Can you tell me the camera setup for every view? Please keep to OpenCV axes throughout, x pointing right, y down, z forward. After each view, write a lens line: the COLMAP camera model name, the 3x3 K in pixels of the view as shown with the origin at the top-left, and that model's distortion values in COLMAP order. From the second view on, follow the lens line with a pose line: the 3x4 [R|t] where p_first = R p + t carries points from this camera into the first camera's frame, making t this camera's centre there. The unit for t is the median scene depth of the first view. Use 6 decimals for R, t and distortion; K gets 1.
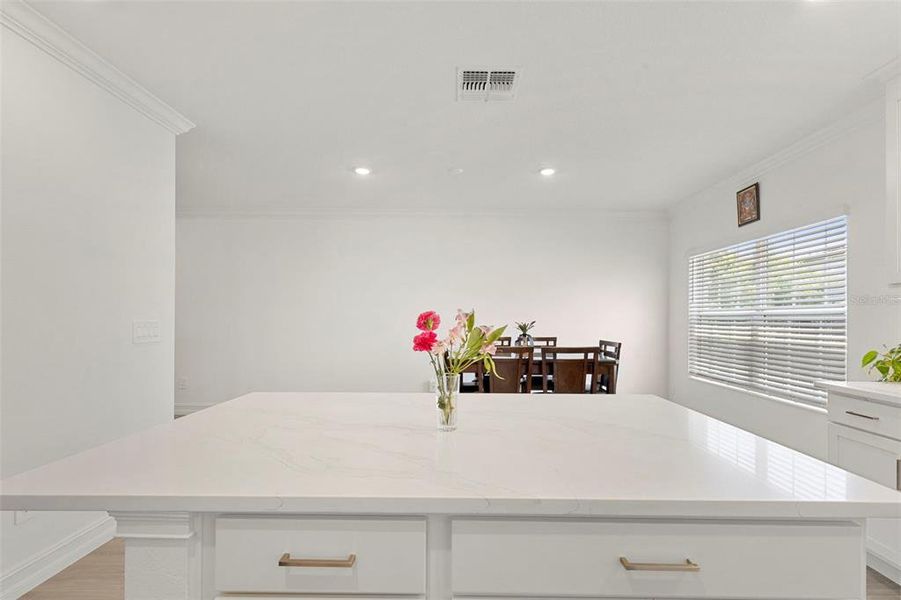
lens RADIAL K [[406.8, 0, 462.3], [0, 406.8, 311.7], [0, 0, 1]] dist [0.012488, -0.002783]
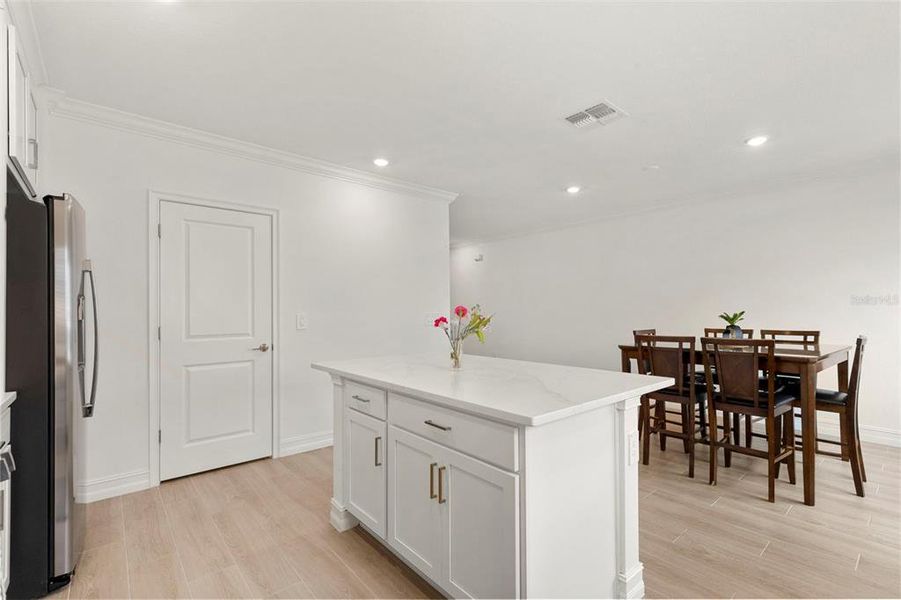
lens RADIAL K [[406.8, 0, 459.2], [0, 406.8, 306.6], [0, 0, 1]] dist [0.012488, -0.002783]
pose [[0.657257, -0.016721, -0.753481, 0.704917], [0.023275, 0.999727, -0.001884, 0.000304], [0.753307, -0.016299, 0.657467, -0.101235]]
